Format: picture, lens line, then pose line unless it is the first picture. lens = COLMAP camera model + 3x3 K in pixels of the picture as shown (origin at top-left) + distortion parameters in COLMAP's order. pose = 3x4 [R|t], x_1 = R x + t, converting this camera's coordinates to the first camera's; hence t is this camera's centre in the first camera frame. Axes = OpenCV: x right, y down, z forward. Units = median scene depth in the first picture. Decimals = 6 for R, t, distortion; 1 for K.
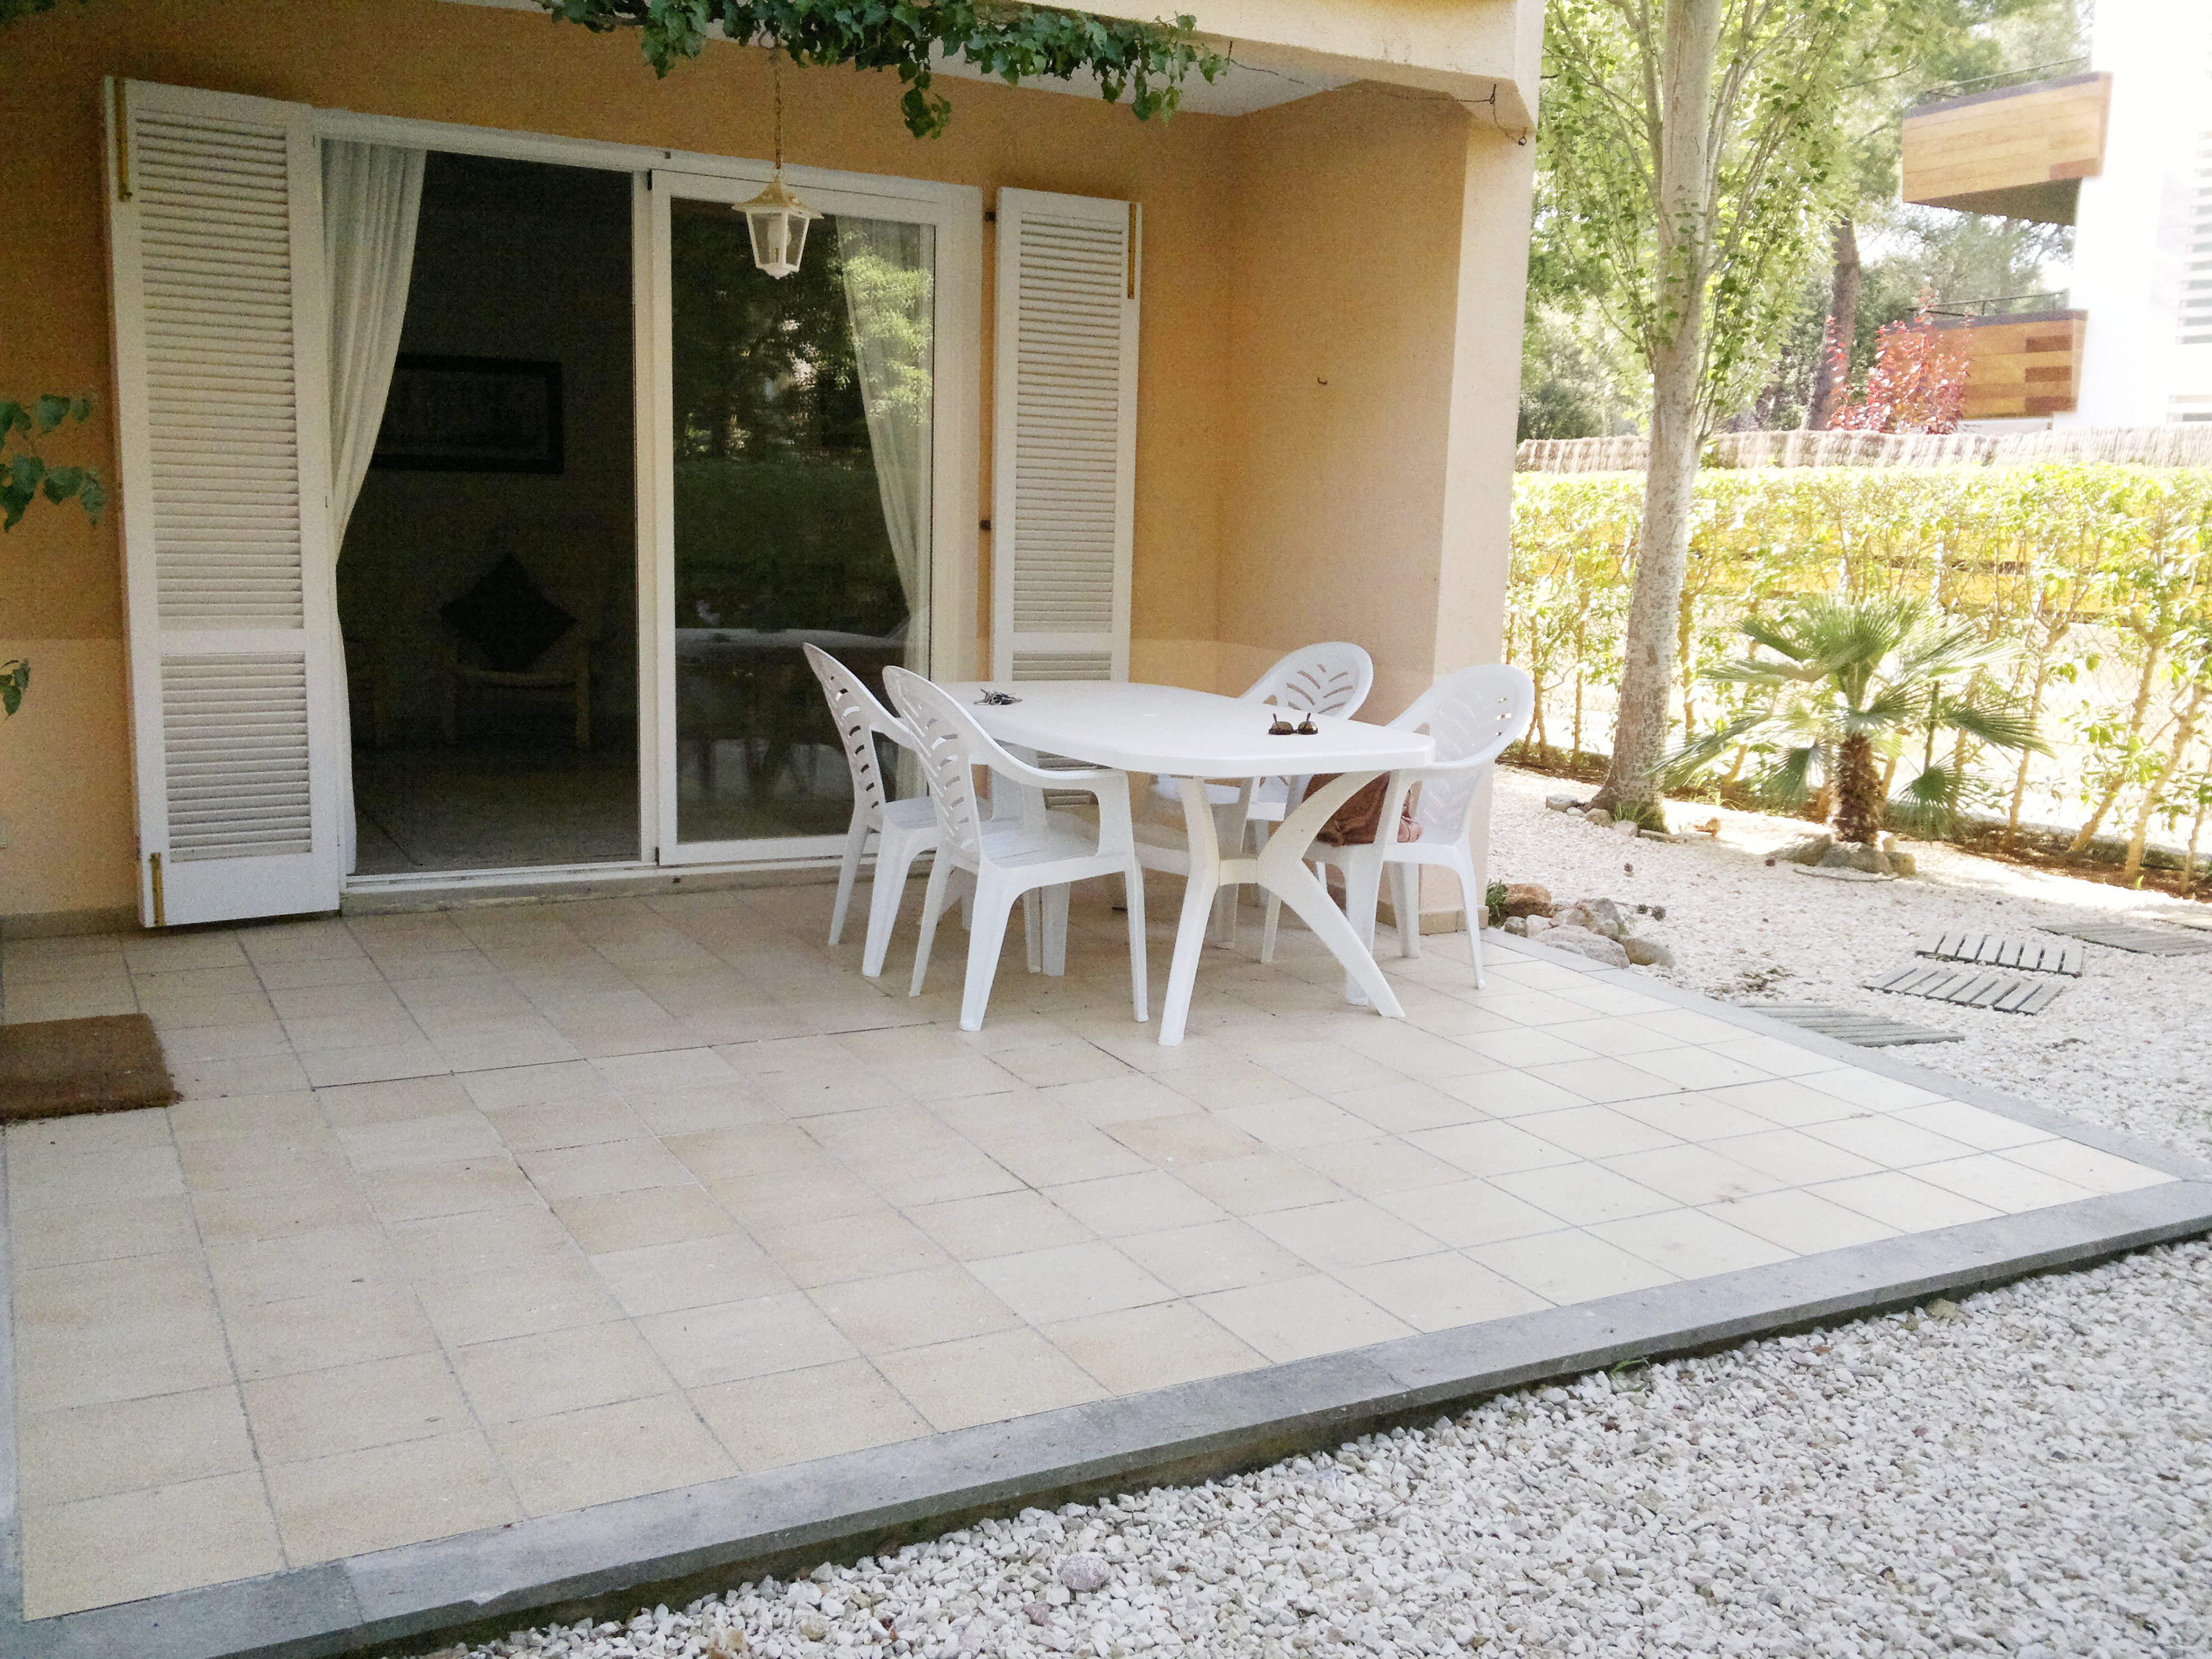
lens RADIAL K [[2001.0, 0, 1112.3], [0, 2001.0, 850.0], [0, 0, 1]] dist [0.089599, -0.151091]
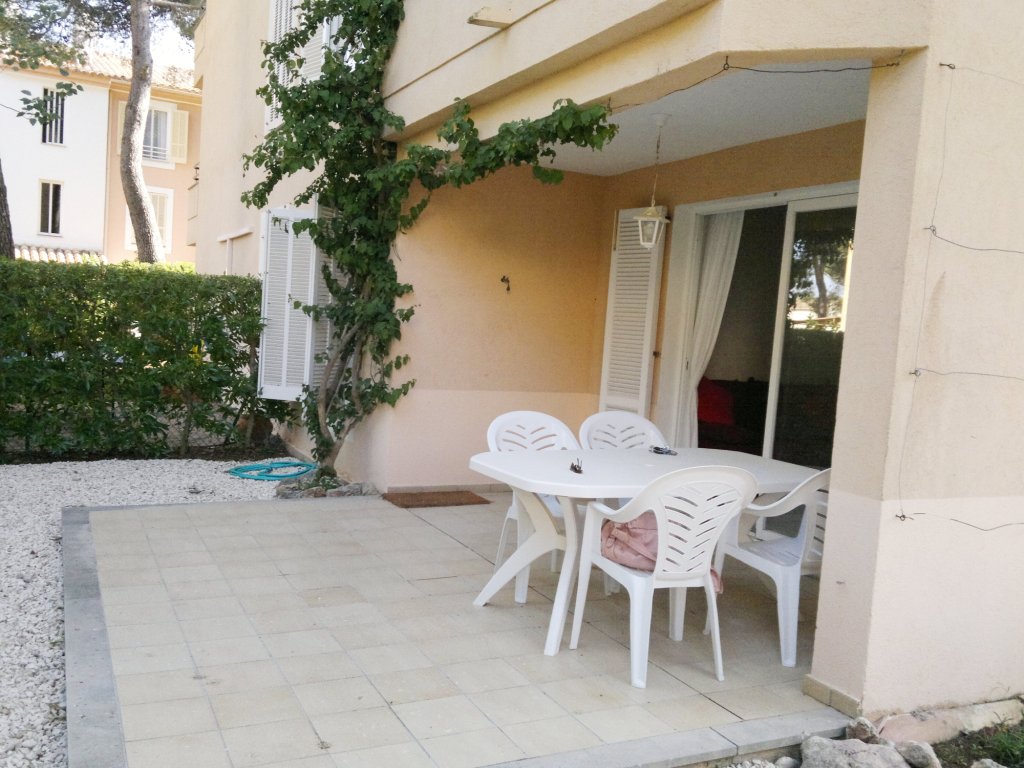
lens RADIAL K [[926.3, 0, 514.9], [0, 926.3, 393.5], [0, 0, 1]] dist [0.089599, -0.151091]
pose [[-0.042071, 0.039800, -0.998322, 1.117982], [-0.234590, 0.970879, 0.048592, -0.189216], [0.971184, 0.236241, -0.031510, 1.210348]]
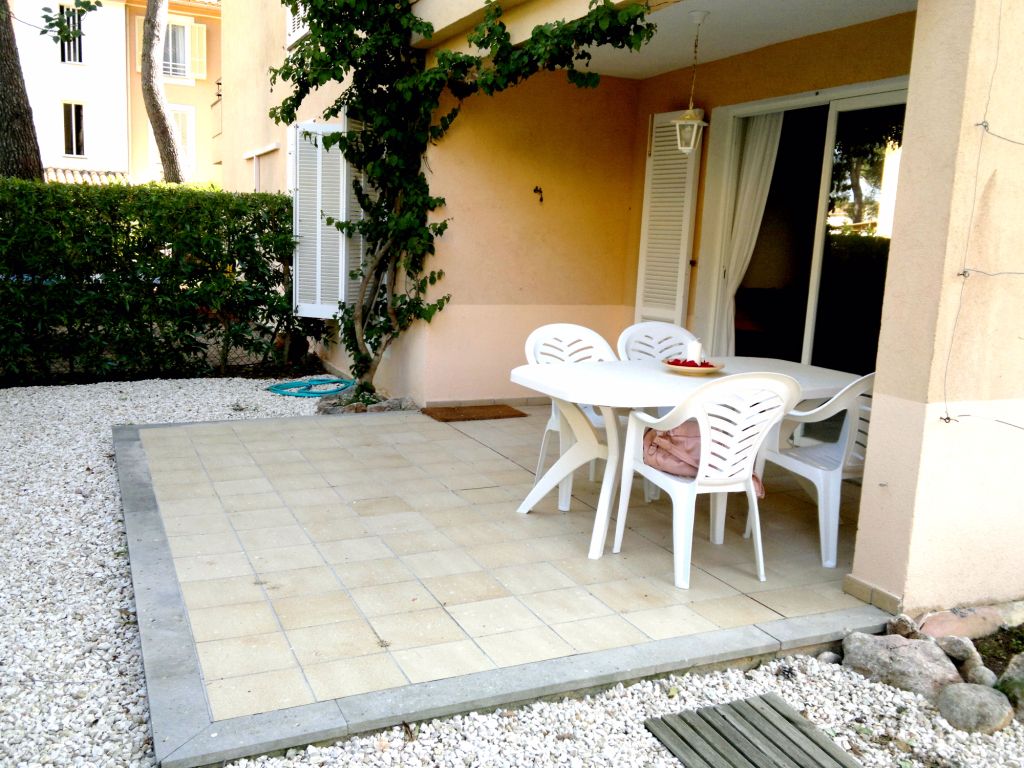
lens RADIAL K [[926.3, 0, 514.9], [0, 926.3, 393.5], [0, 0, 1]] dist [0.089599, -0.151091]
pose [[-0.070623, 0.131378, -0.988814, 1.126110], [-0.213205, 0.966393, 0.143627, -0.182920], [0.974452, 0.220963, -0.040239, 1.197855]]
